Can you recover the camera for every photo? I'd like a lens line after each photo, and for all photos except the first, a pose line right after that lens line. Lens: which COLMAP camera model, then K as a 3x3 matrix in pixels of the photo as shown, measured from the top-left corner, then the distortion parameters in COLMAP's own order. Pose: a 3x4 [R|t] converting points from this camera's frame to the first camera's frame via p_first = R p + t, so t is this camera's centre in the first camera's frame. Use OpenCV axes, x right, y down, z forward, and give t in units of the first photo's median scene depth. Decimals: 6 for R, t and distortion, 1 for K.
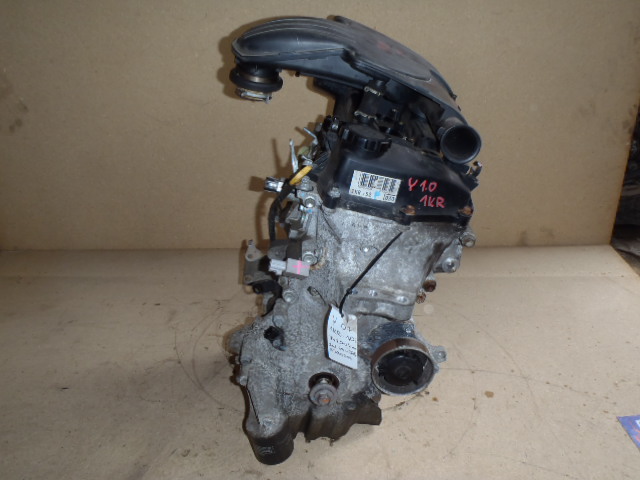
lens RADIAL K [[554.1, 0, 320.0], [0, 554.1, 240.0], [0, 0, 1]] dist [-0.048495, 0.070217]
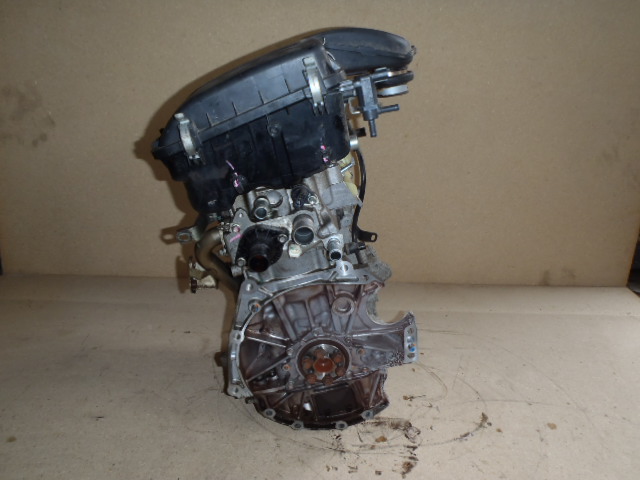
lens RADIAL K [[554.1, 0, 320.0], [0, 554.1, 240.0], [0, 0, 1]] dist [-0.048495, 0.070217]
pose [[0.995054, 0.037611, 0.091939, -0.163803], [-0.027677, 0.993870, -0.107031, 0.055181], [-0.095401, 0.103957, 0.989996, 0.033732]]
